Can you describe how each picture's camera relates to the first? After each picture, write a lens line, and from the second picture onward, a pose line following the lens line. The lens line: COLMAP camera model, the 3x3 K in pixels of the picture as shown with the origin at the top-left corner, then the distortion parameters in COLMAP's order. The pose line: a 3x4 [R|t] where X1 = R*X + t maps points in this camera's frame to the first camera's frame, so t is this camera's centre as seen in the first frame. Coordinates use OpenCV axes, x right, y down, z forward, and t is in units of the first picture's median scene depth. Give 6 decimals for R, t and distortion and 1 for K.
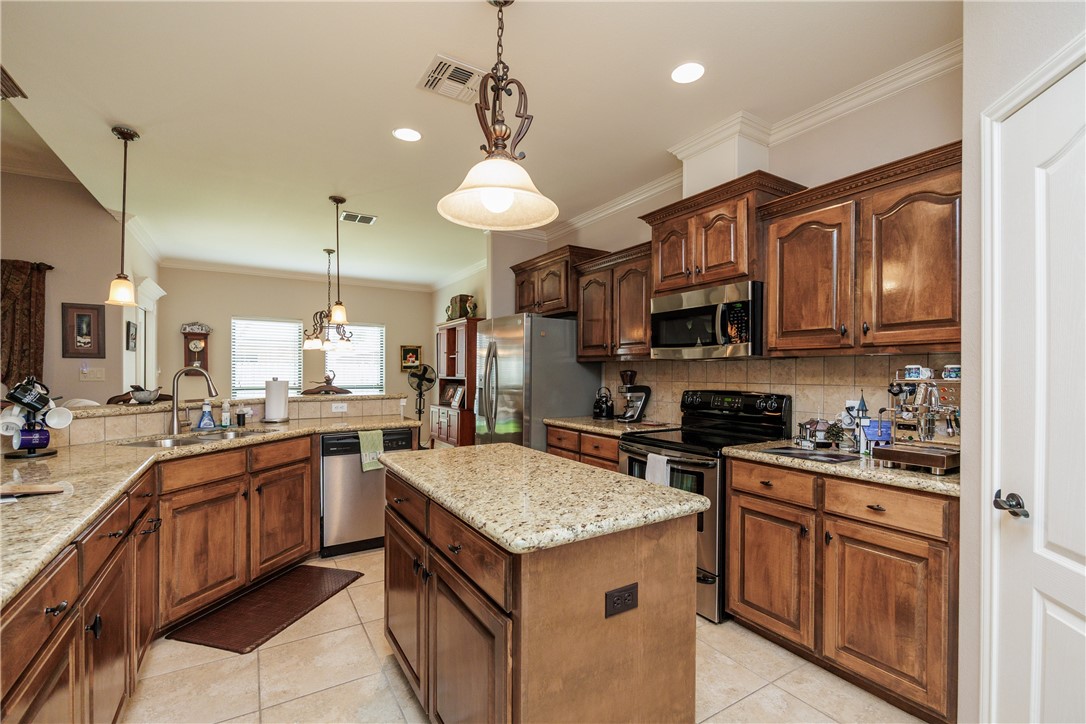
lens RADIAL K [[485.7, 0, 543.6], [0, 485.7, 372.5], [0, 0, 1]] dist [0.006579, -0.000952]
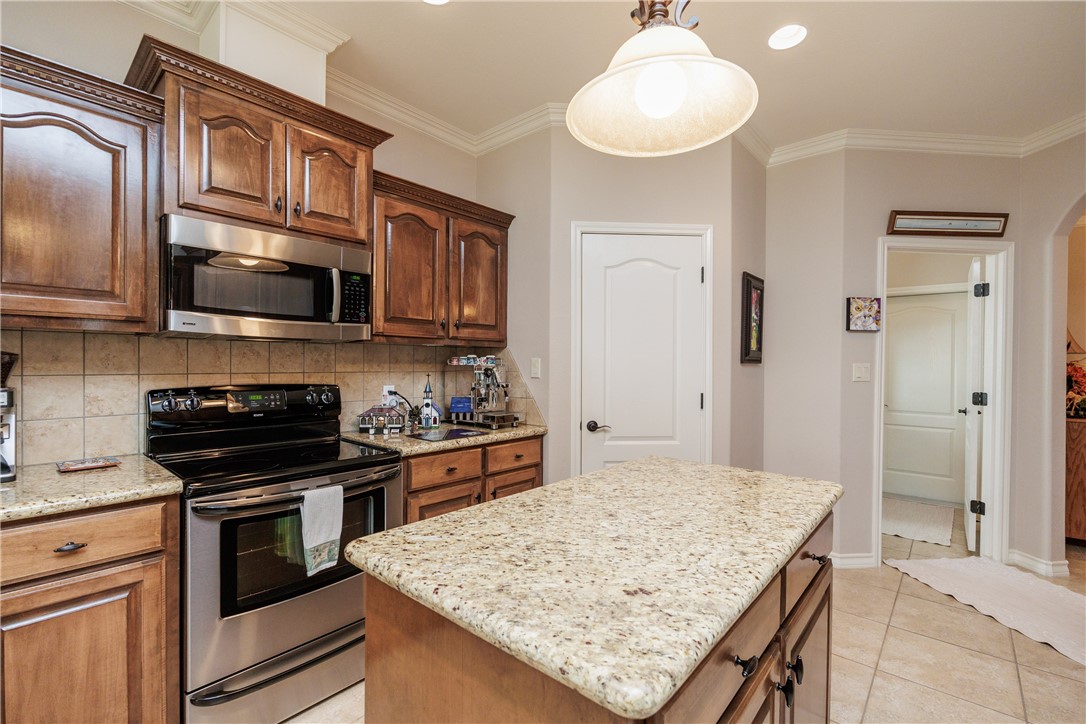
lens RADIAL K [[485.7, 0, 543.5], [0, 485.7, 364.0], [0, 0, 1]] dist [0.006579, -0.000952]
pose [[-0.308229, -0.010830, 0.951251, -0.475112], [-0.010983, 0.999909, 0.007826, -0.002228], [-0.951249, -0.008035, -0.308320, 0.950370]]
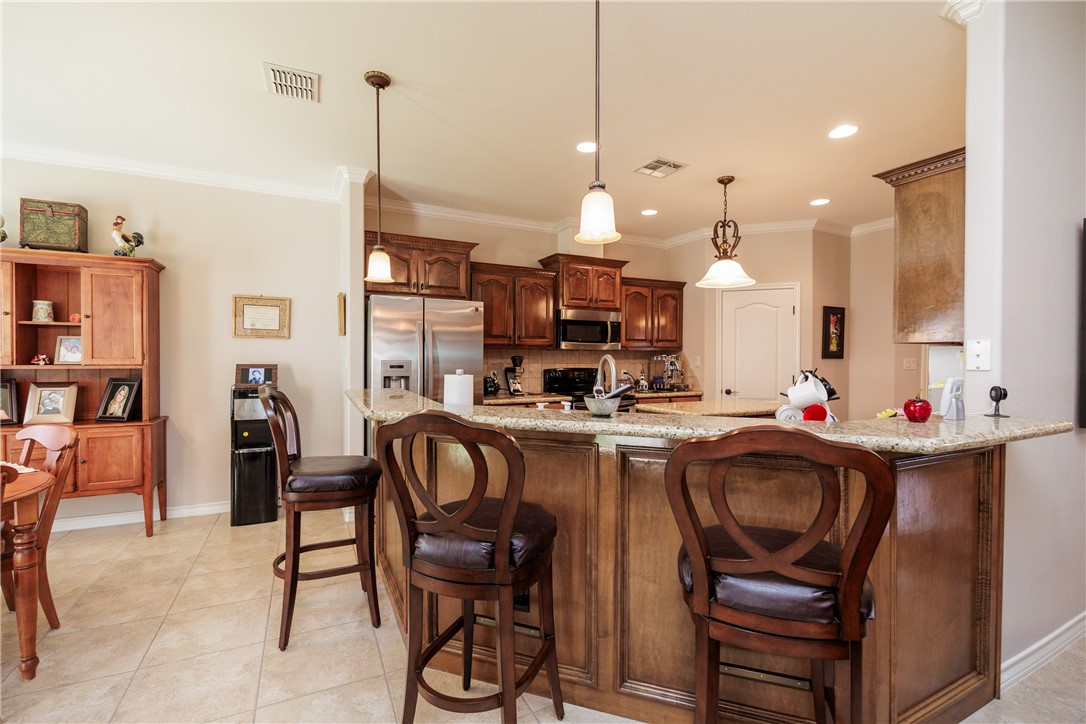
lens RADIAL K [[485.7, 0, 541.9], [0, 485.7, 364.7], [0, 0, 1]] dist [0.006579, -0.000952]
pose [[0.069087, -0.022519, 0.997356, -1.590718], [-0.004708, 0.999727, 0.022899, -0.015217], [-0.997600, -0.006278, 0.068962, 1.160690]]
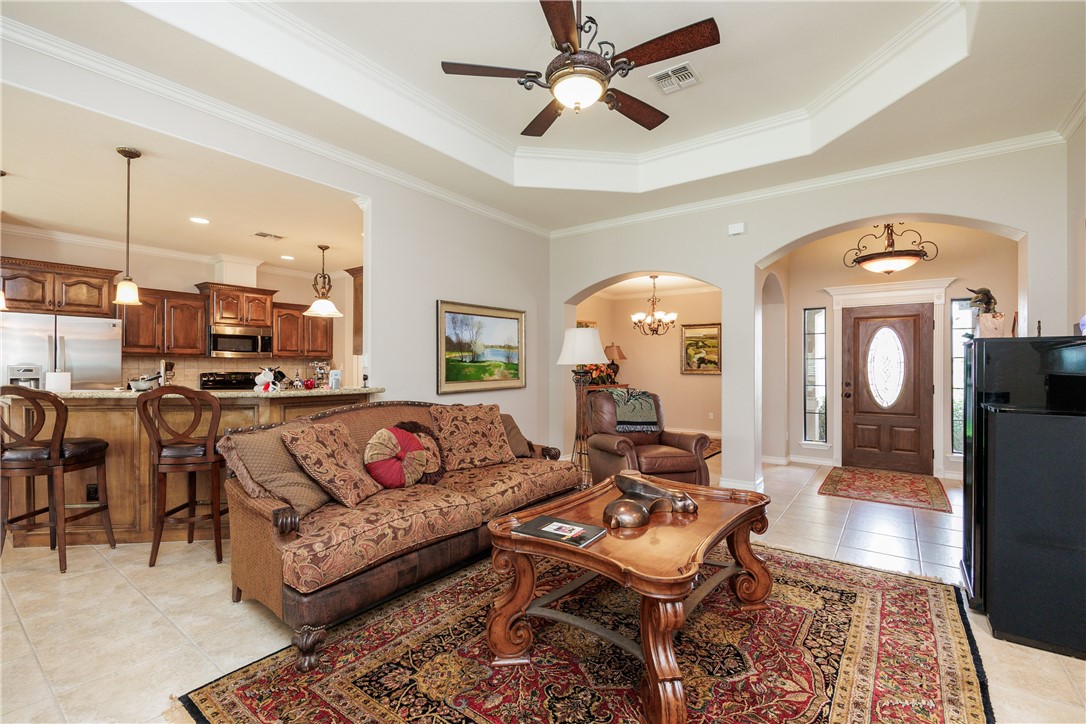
lens RADIAL K [[485.7, 0, 545.6], [0, 485.7, 365.1], [0, 0, 1]] dist [0.006579, -0.000952]
pose [[-0.387044, -0.005524, 0.922045, -2.549179], [-0.005515, 0.999978, 0.003676, -0.010635], [-0.922045, -0.003662, -0.387066, 0.633976]]
